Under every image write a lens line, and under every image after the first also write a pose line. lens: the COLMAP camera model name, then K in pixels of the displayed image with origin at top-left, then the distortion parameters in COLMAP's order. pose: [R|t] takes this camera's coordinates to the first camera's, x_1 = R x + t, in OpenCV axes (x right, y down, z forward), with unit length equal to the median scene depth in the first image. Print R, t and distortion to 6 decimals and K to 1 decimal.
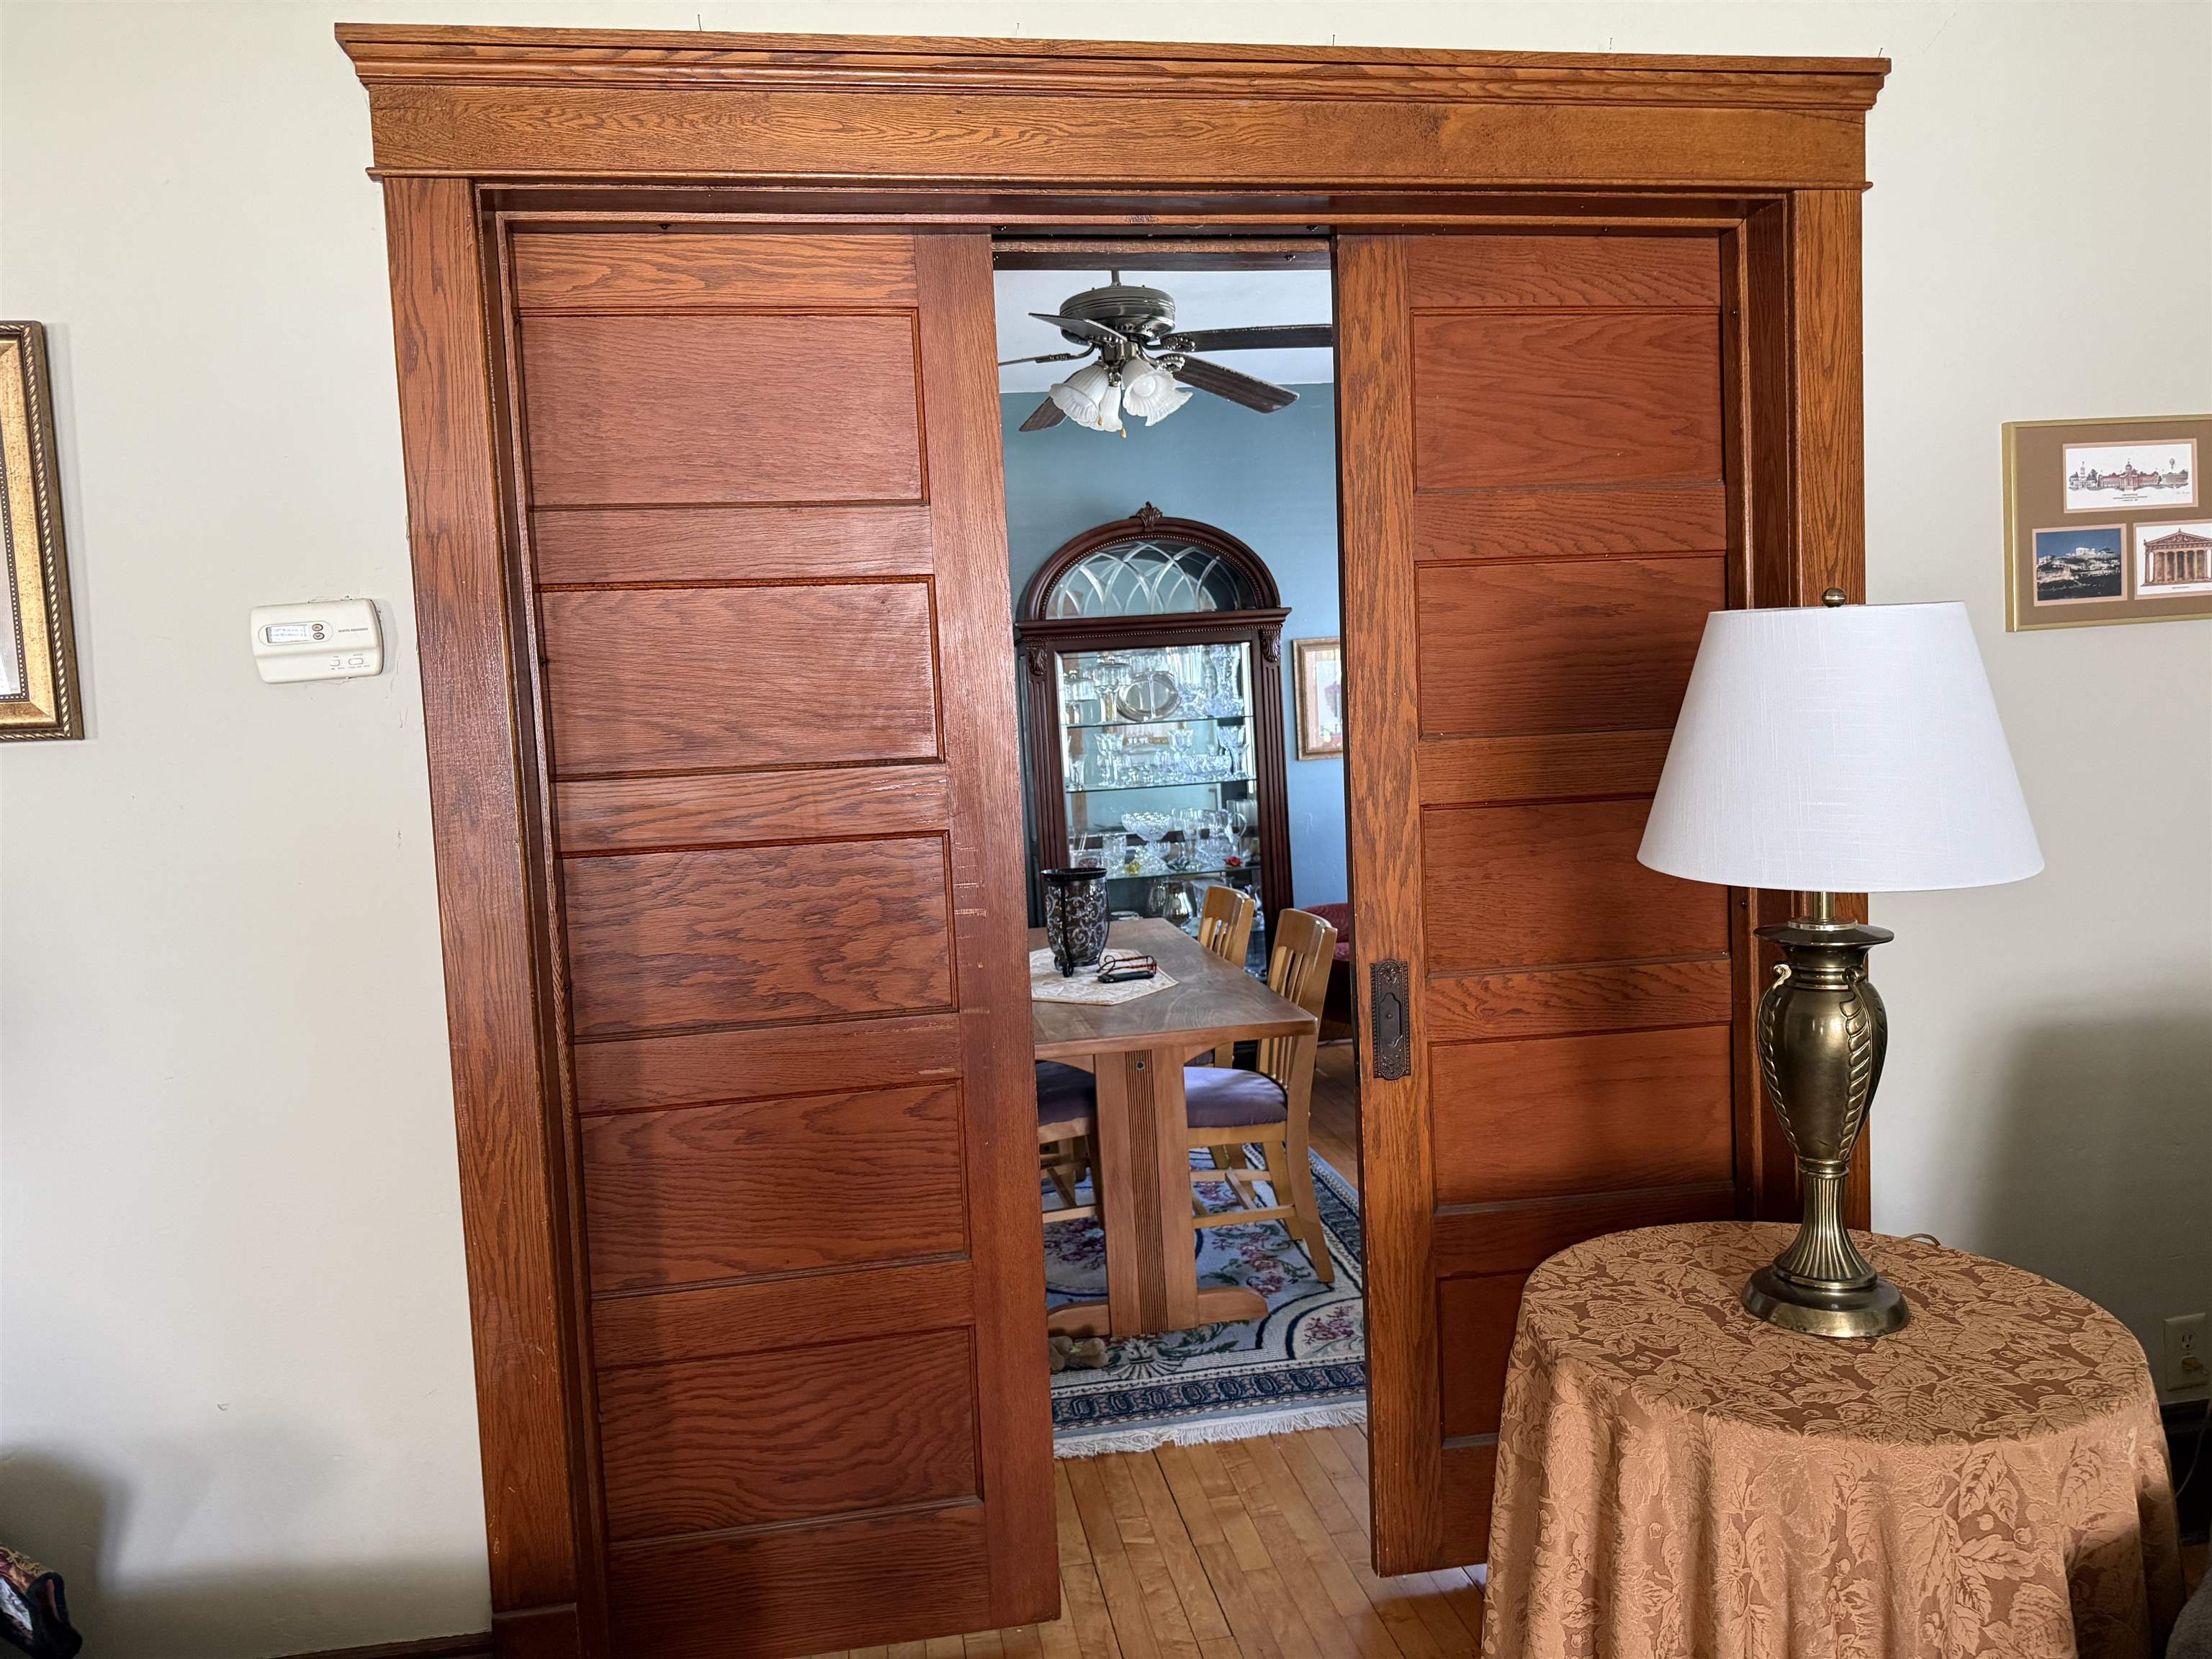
lens RADIAL K [[1534.1, 0, 1093.3], [0, 1534.1, 833.9], [0, 0, 1]] dist [0.099640, -0.139397]
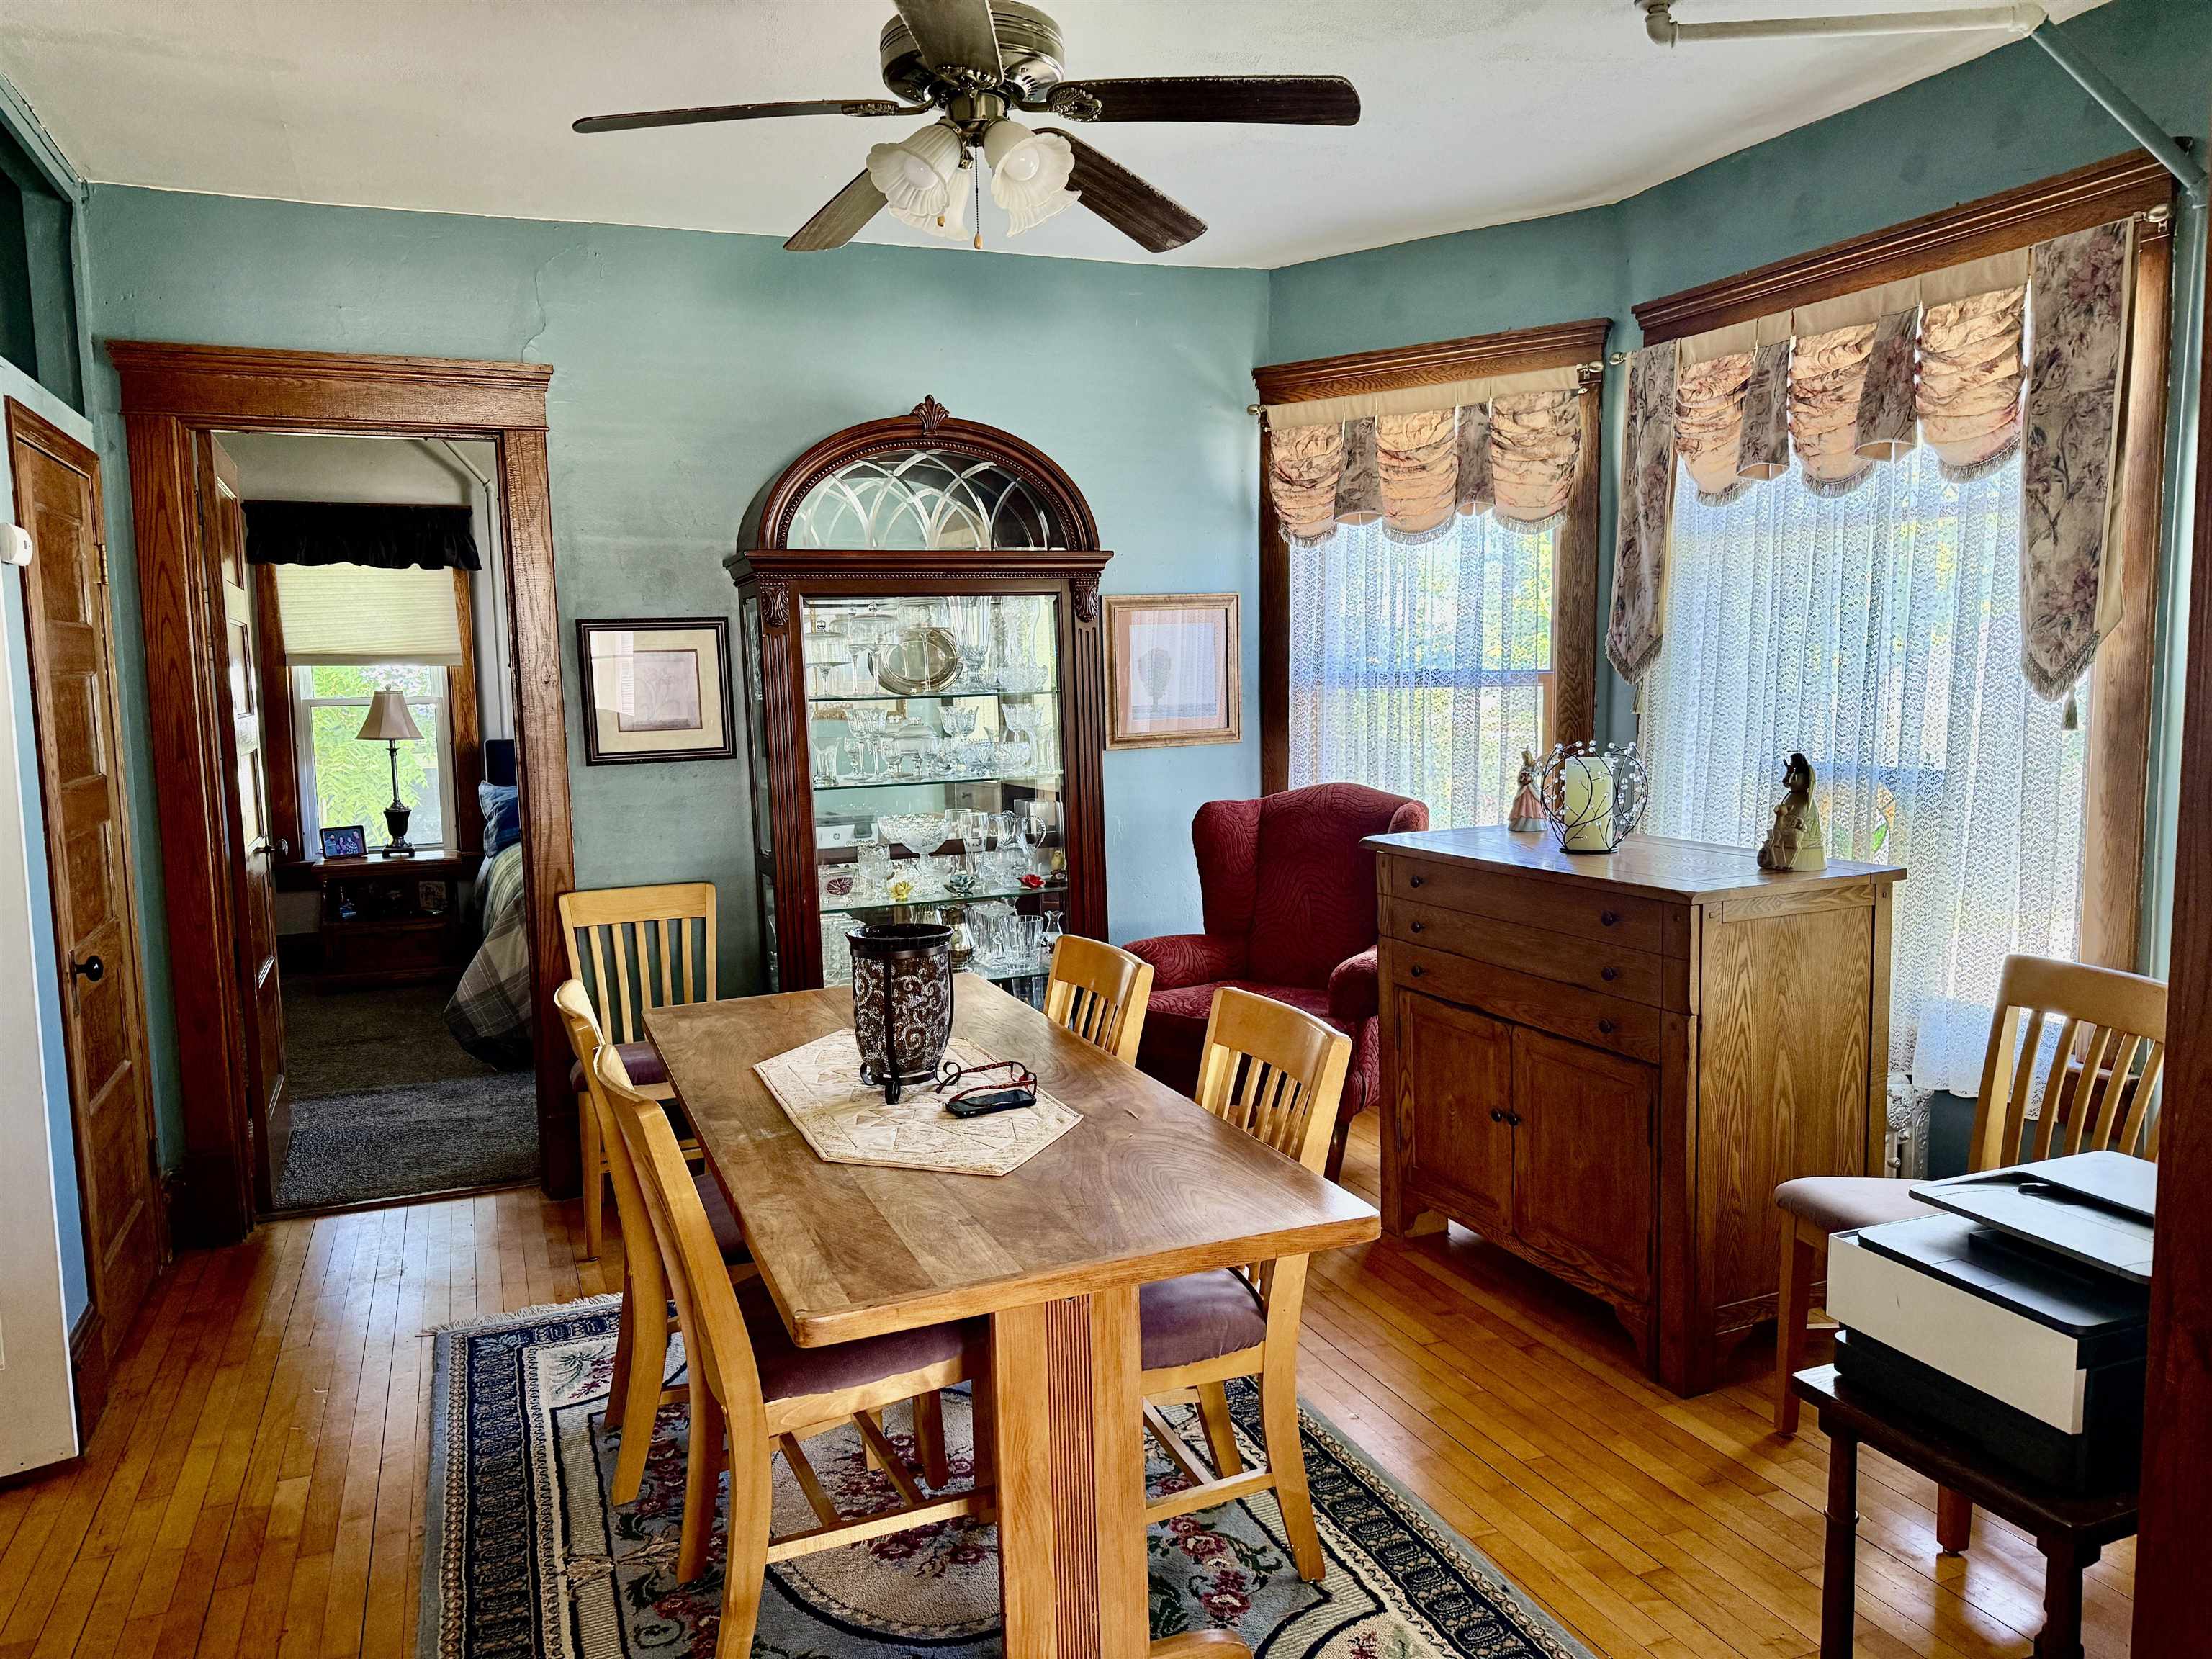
lens RADIAL K [[1534.1, 0, 1093.3], [0, 1534.1, 833.9], [0, 0, 1]] dist [0.099640, -0.139397]
pose [[0.972601, 0.004068, 0.232446, -0.058327], [-0.008614, 0.999791, 0.018547, -0.020682], [-0.232322, -0.020041, 0.972432, 0.258577]]
